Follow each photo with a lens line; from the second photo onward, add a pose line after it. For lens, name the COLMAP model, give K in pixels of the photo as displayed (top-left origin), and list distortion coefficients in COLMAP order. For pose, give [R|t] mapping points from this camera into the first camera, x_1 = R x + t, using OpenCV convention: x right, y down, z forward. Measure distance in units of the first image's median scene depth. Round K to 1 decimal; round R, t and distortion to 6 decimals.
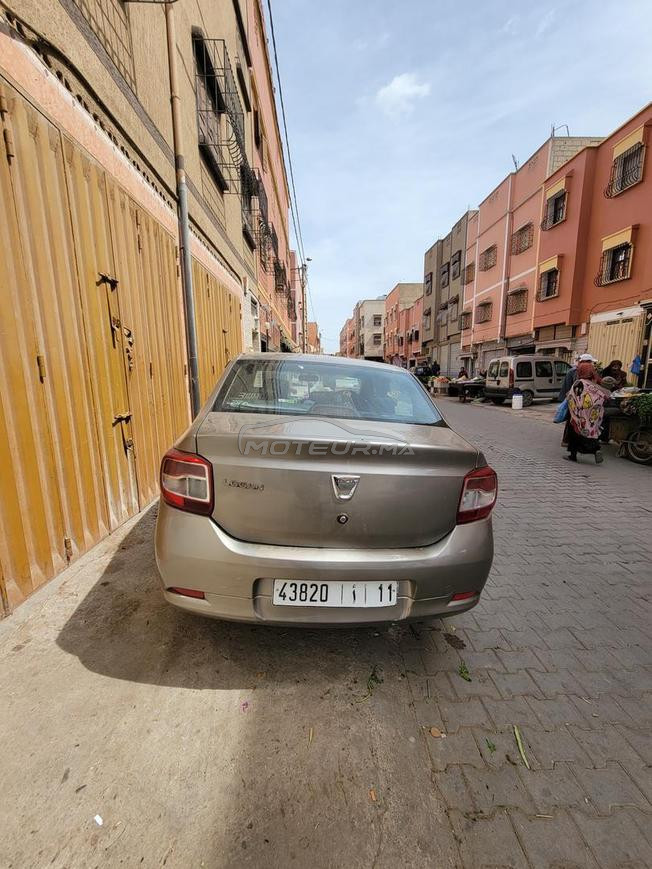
lens RADIAL K [[351.4, 0, 322.0], [0, 351.4, 434.5], [0, 0, 1]] dist [0.000064, -0.000104]
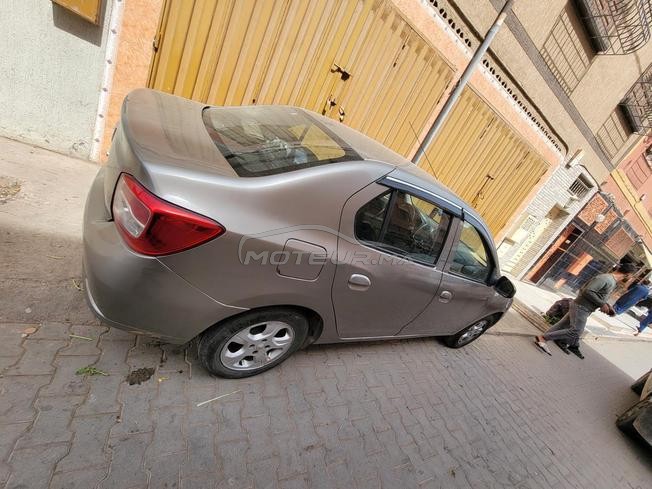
lens RADIAL K [[263.6, 0, 326.3], [0, 263.6, 243.5], [0, 0, 1]] dist [0.000064, -0.000104]
pose [[0.359234, 0.514951, -0.778316, 0.631032], [-0.579421, 0.776845, 0.246544, -0.104758], [0.731589, 0.362406, 0.577443, 0.563369]]
